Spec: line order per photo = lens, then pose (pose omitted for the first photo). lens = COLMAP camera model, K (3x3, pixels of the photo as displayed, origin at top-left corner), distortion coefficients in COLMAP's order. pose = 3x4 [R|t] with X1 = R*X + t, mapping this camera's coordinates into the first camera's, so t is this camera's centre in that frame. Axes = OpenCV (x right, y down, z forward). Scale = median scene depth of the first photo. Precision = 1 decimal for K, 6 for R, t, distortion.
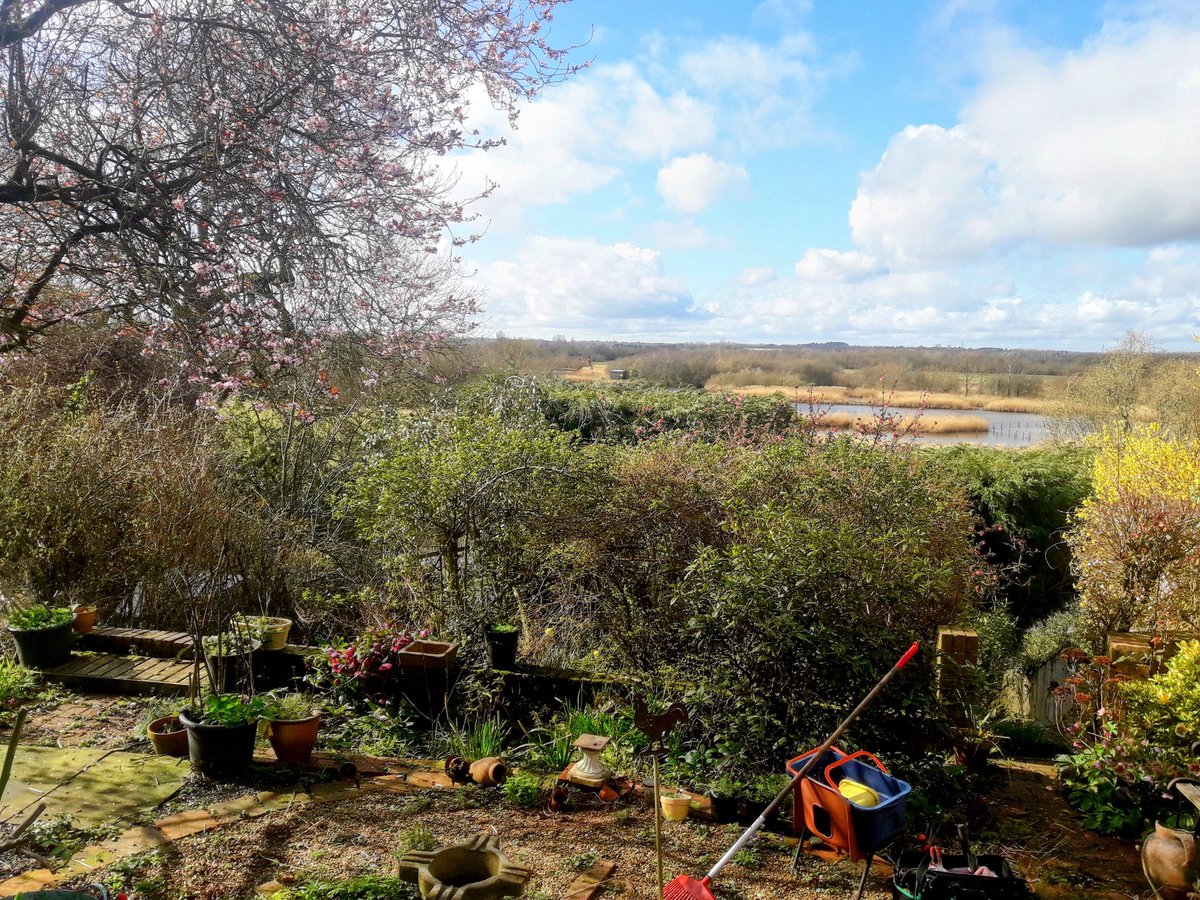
lens RADIAL K [[940.0, 0, 596.7], [0, 940.0, 447.7], [0, 0, 1]] dist [0.008211, -0.031228]
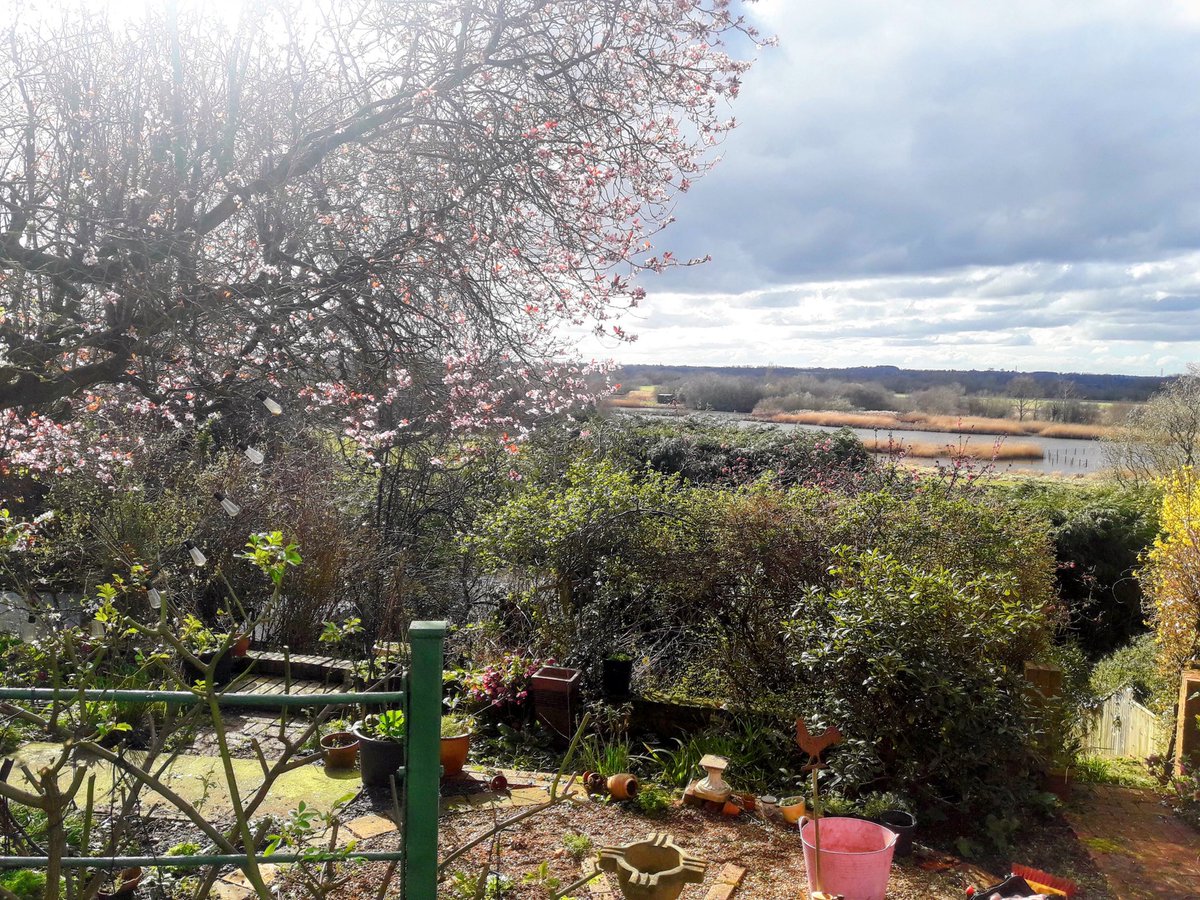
lens RADIAL K [[940.0, 0, 602.4], [0, 940.0, 448.5], [0, 0, 1]] dist [0.008211, -0.031228]
pose [[0.999061, 0.003540, -0.043190, -0.055545], [-0.004562, 0.999711, -0.023591, -0.020280], [0.043094, 0.023766, 0.998788, -0.083042]]
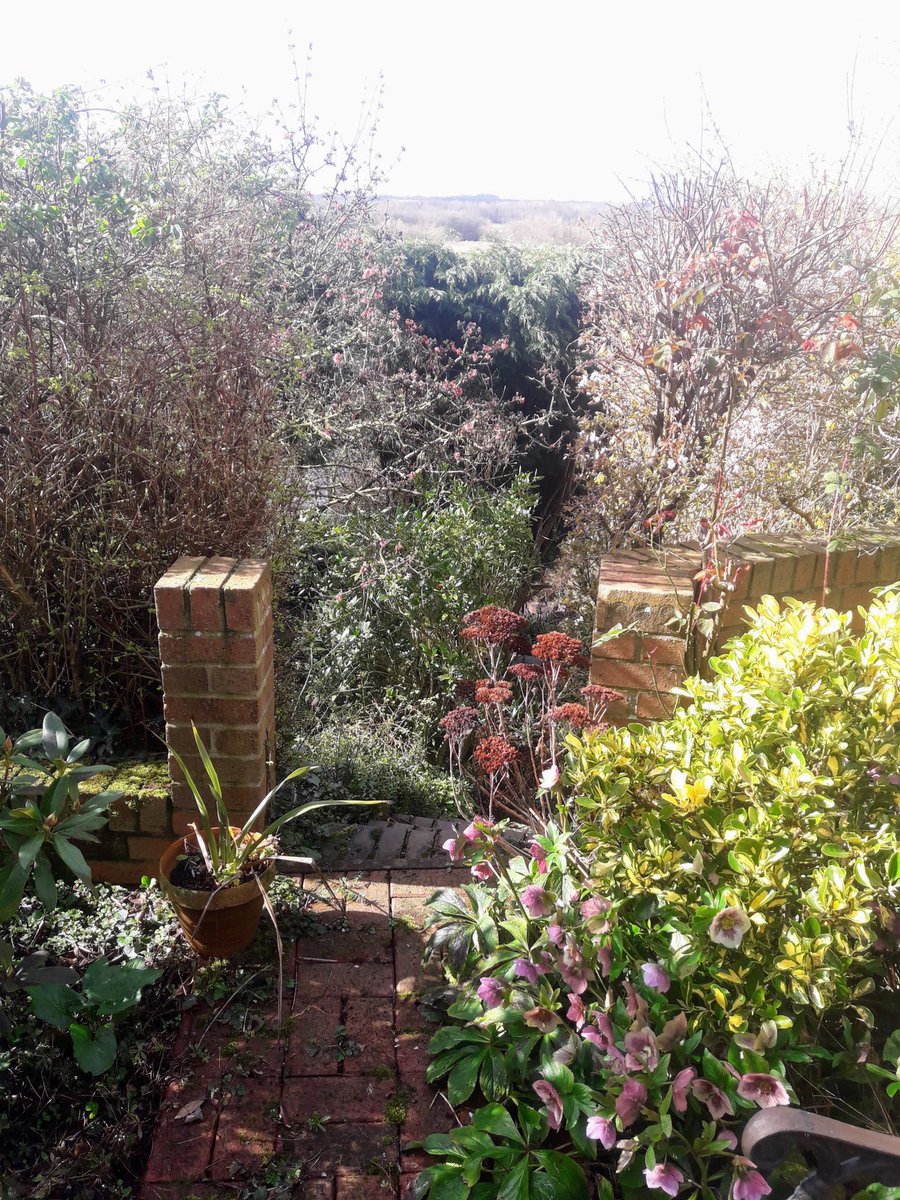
lens RADIAL K [[940.0, 0, 448.6], [0, 940.0, 600.3], [0, 0, 1]] dist [0.008211, -0.031228]
pose [[0.979605, -0.073533, 0.186993, 0.298292], [0.016739, 0.957261, 0.288741, 0.073975], [-0.200233, -0.279722, 0.938969, 0.468354]]
